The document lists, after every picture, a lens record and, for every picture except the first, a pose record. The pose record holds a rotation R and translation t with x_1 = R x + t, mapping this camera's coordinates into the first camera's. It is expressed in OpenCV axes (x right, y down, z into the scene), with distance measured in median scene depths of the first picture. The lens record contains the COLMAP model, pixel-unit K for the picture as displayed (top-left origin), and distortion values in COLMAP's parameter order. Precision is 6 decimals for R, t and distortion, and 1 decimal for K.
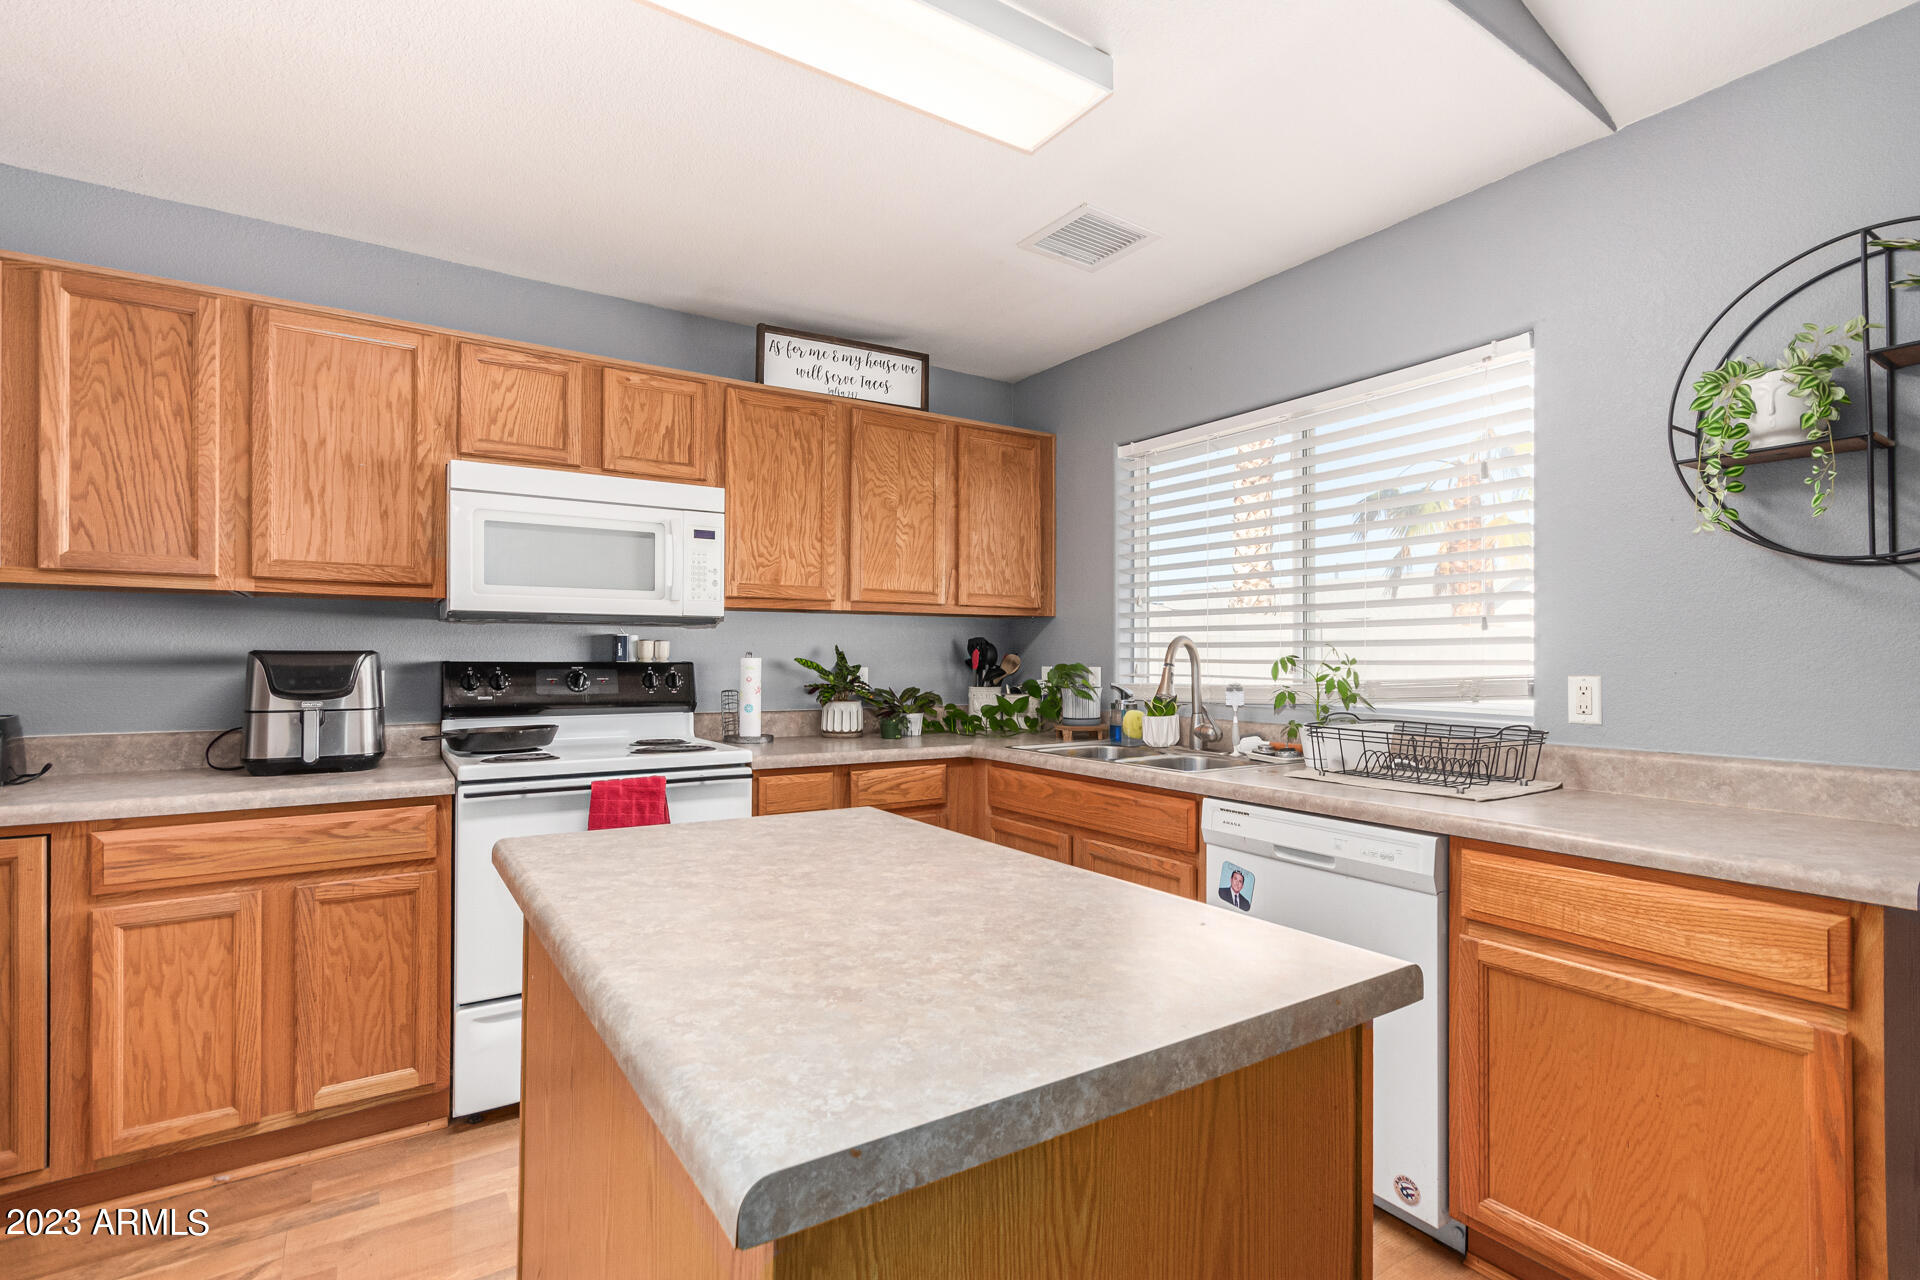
lens RADIAL K [[907.7, 0, 990.0], [0, 907.7, 656.9], [0, 0, 1]] dist [0.001050, -0.000382]
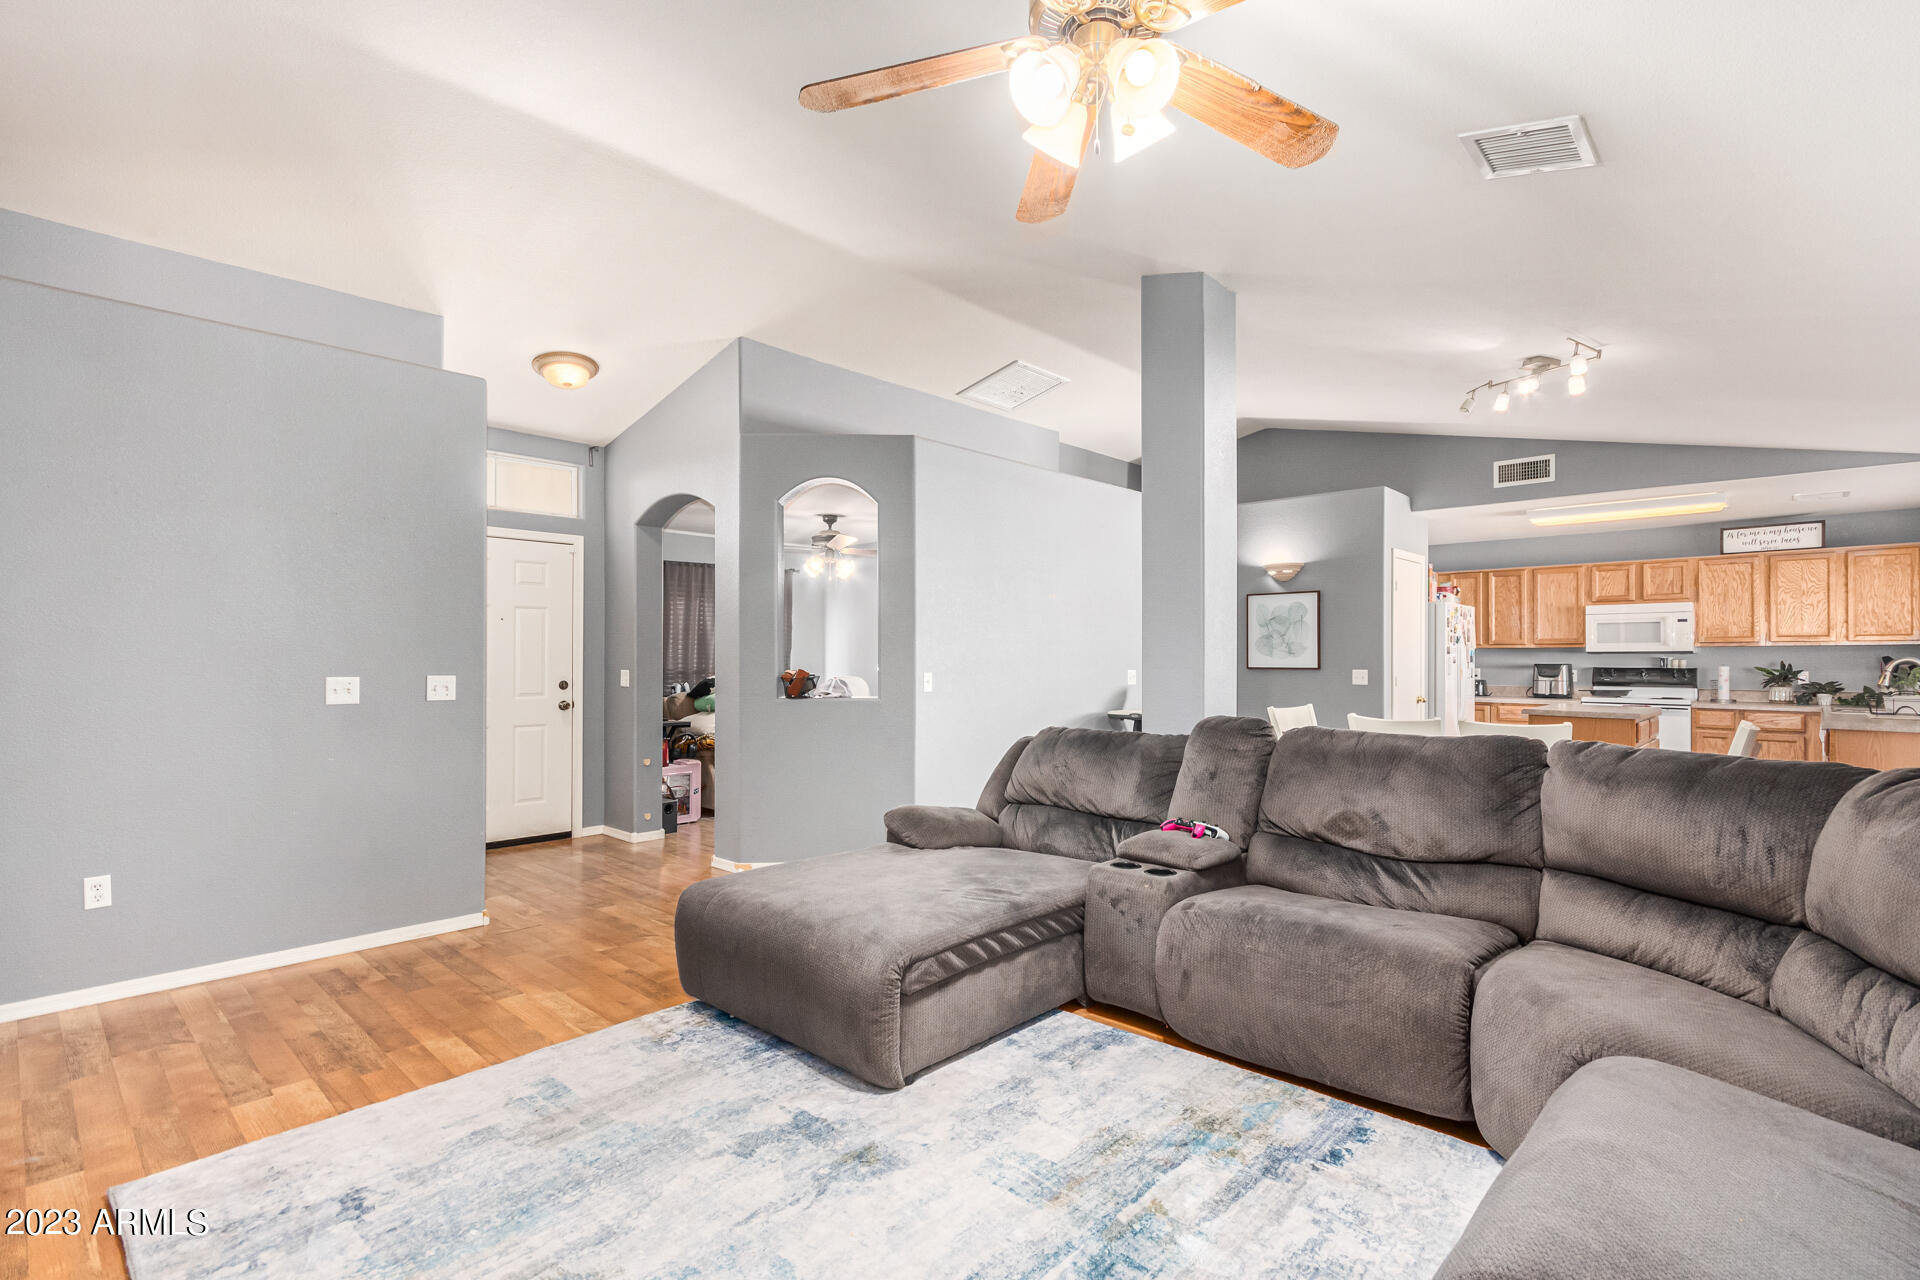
lens RADIAL K [[873.4, 0, 1017.3], [0, 873.4, 654.6], [0, 0, 1]] dist [0.001377, -0.000068]
pose [[0.228907, -0.007869, -0.973416, 1.712851], [-0.000600, 0.999966, -0.008225, -0.011426], [0.973448, 0.002467, 0.228895, -1.468935]]
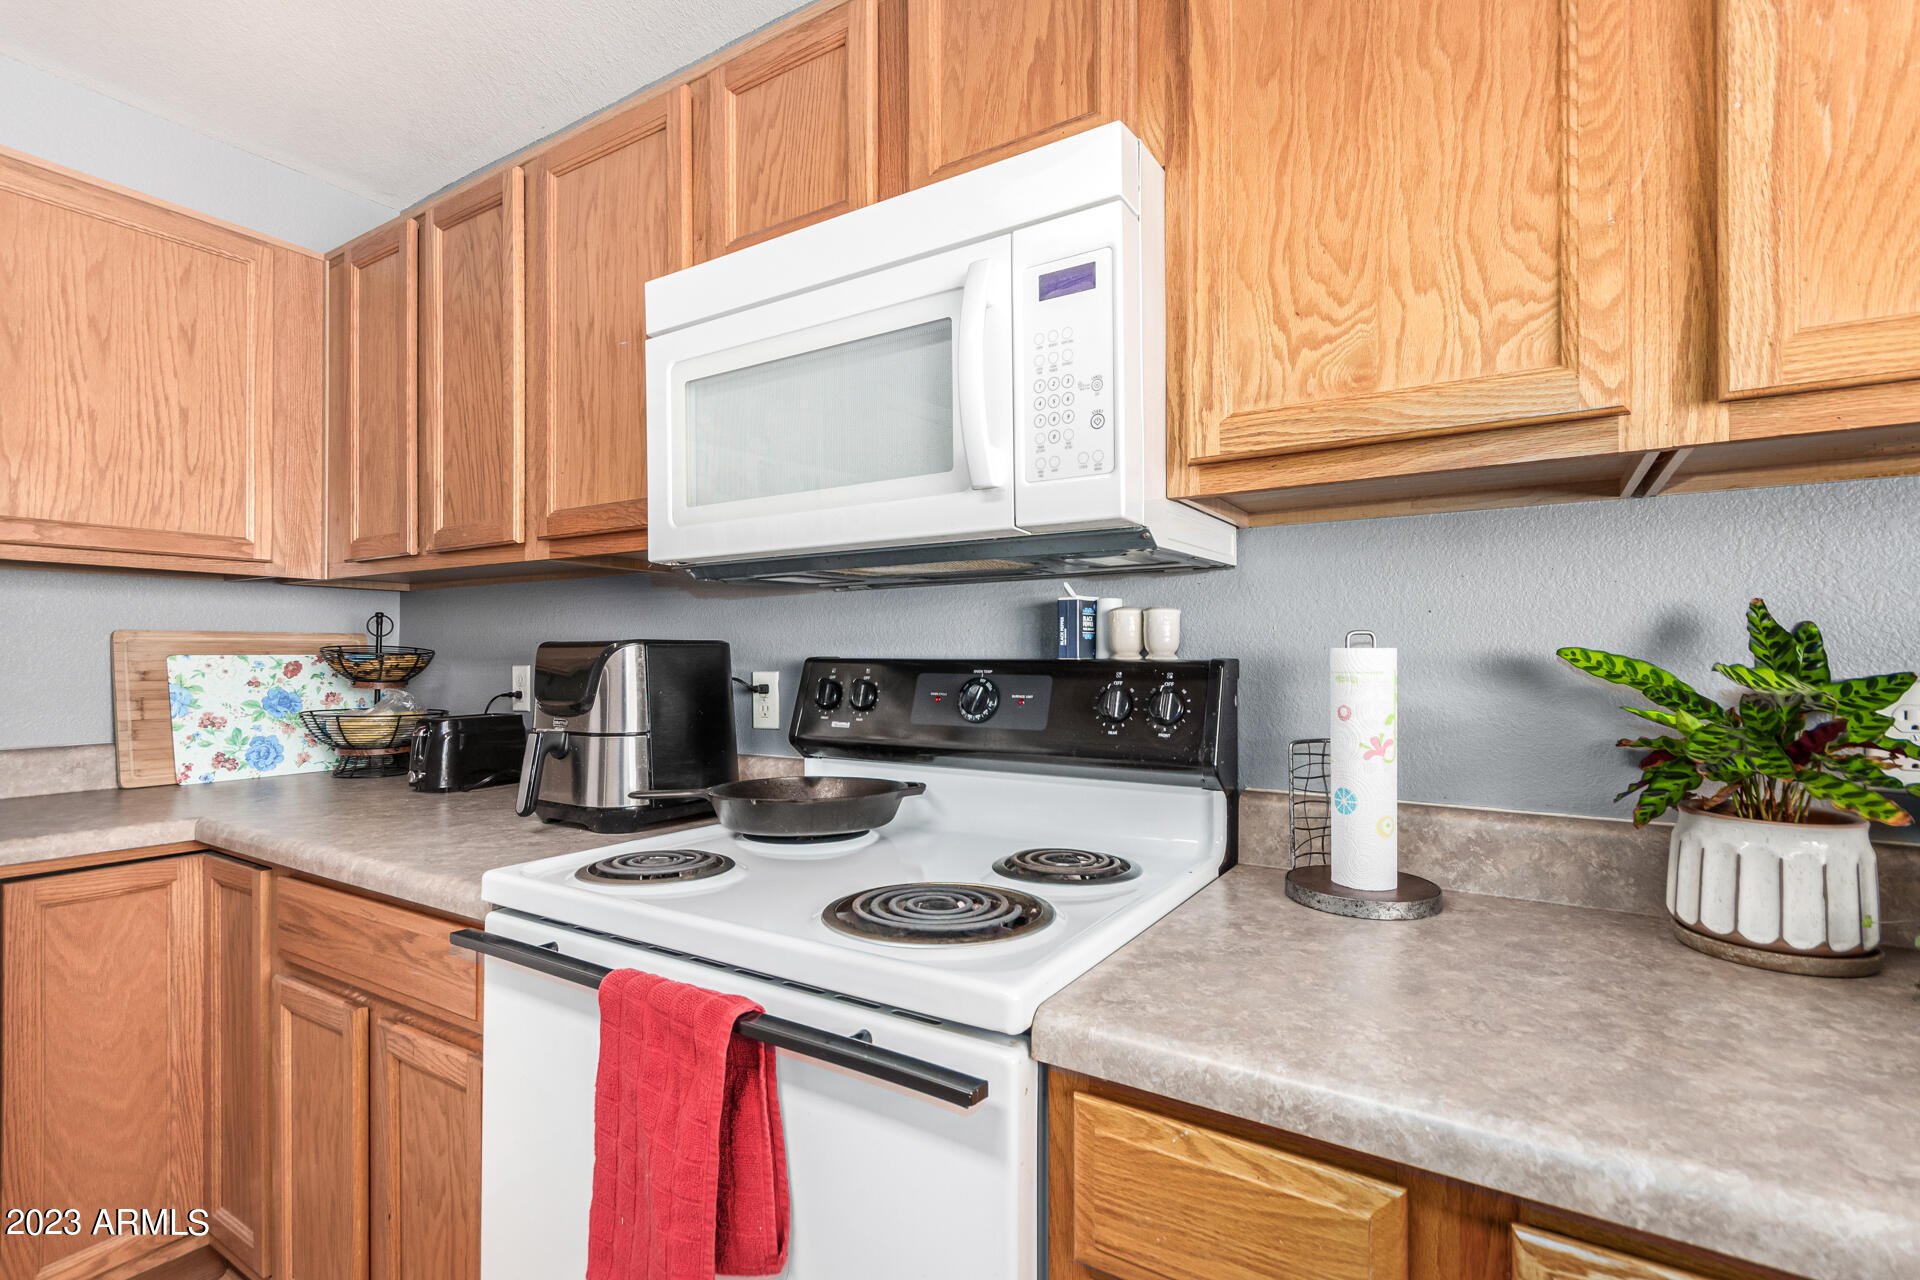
lens RADIAL K [[895.4, 0, 977.8], [0, 895.4, 650.0], [0, 0, 1]] dist [0.001548, 0.000765]
pose [[0.412572, -0.009135, -0.910879, -0.025844], [0.002663, 0.999958, -0.008822, 0.005062], [0.910921, 0.001214, 0.412579, 0.820926]]
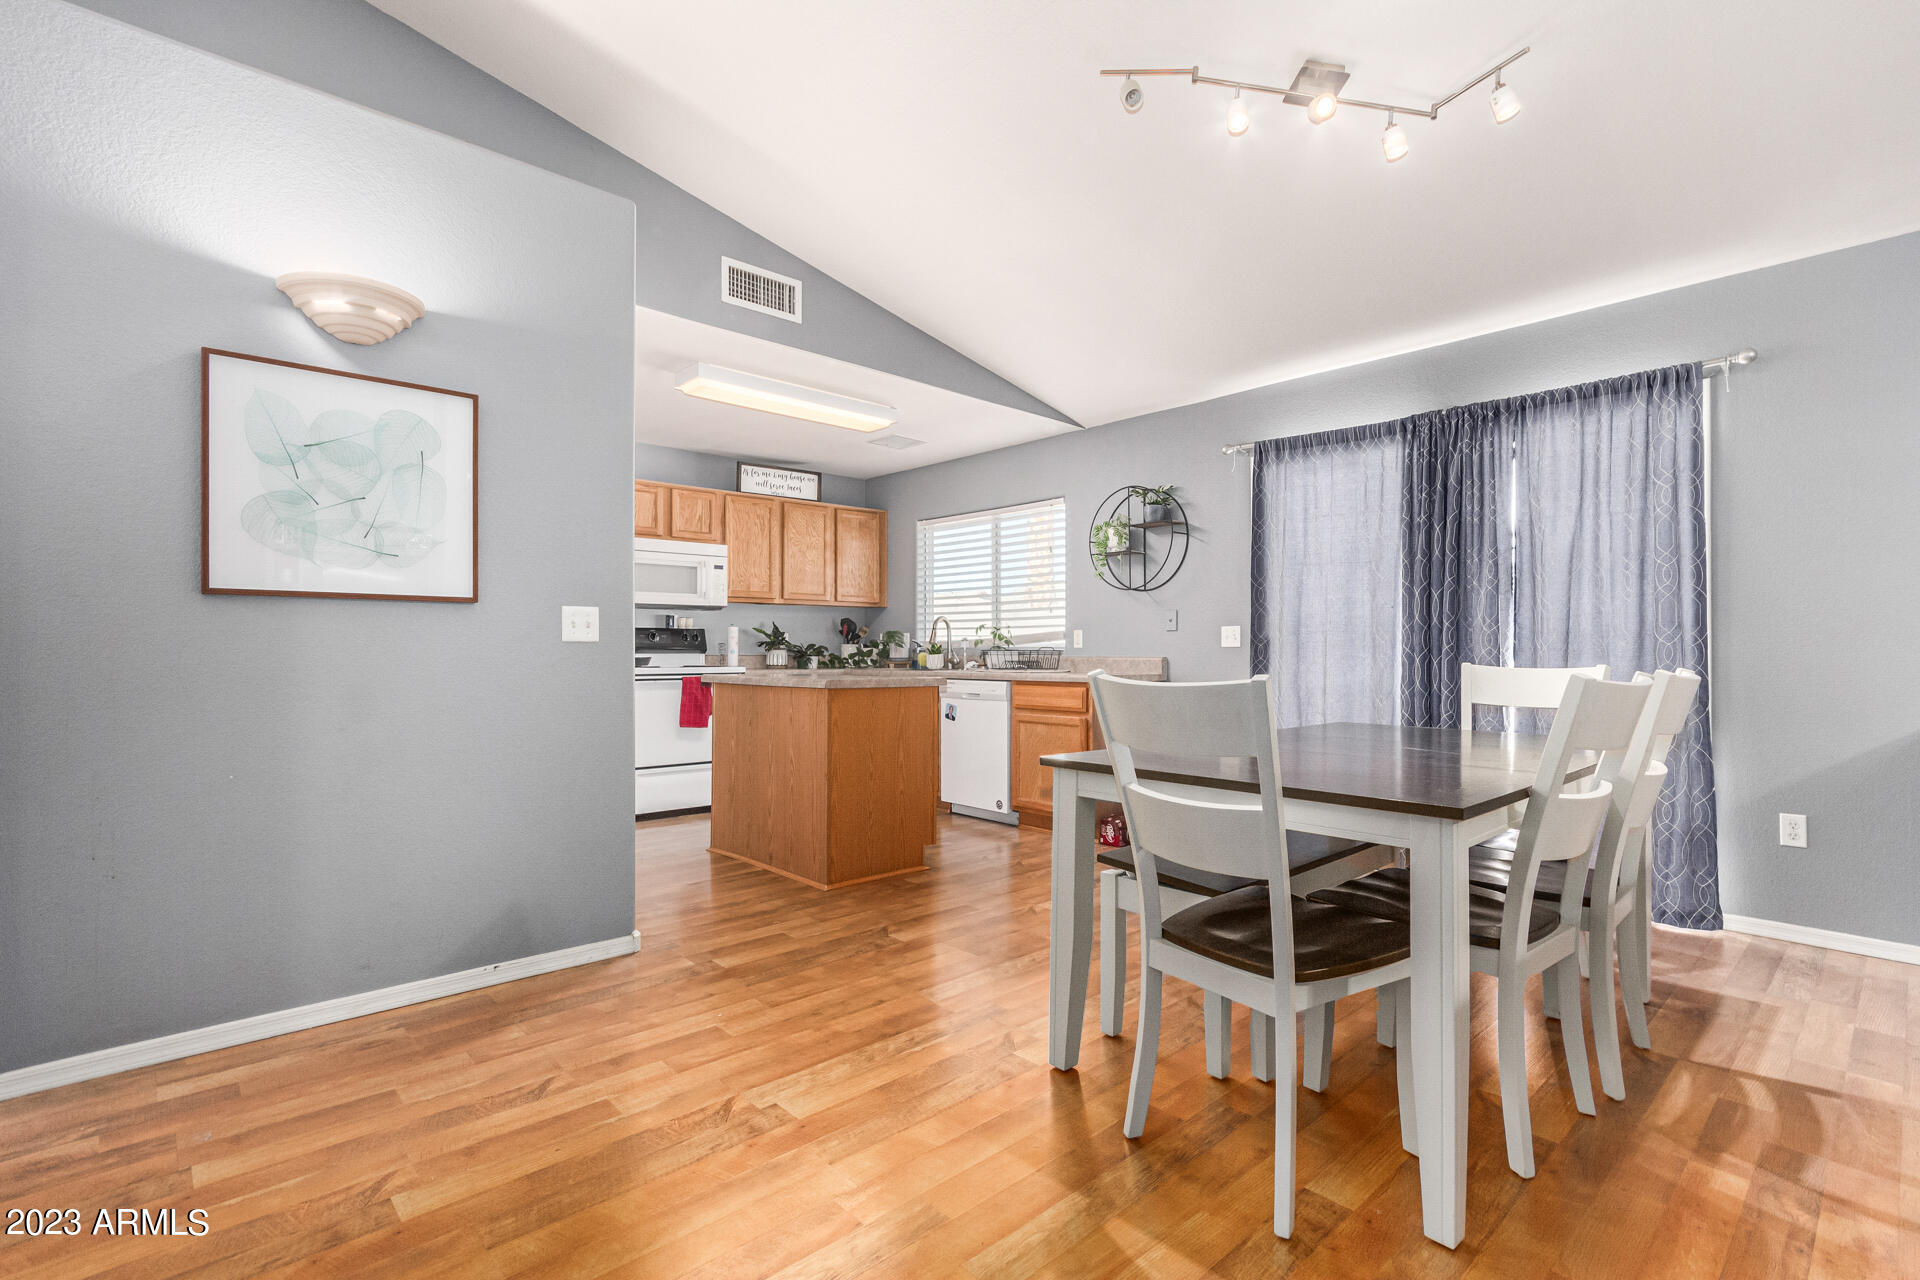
lens RADIAL K [[879.3, 0, 938.2], [0, 879.3, 653.3], [0, 0, 1]] dist [0.007038, 0.000311]
pose [[0.994605, 0.000914, 0.103727, -0.016492], [-0.001389, 0.999989, 0.004510, 0.055703], [-0.103722, -0.004629, 0.994596, -1.085872]]
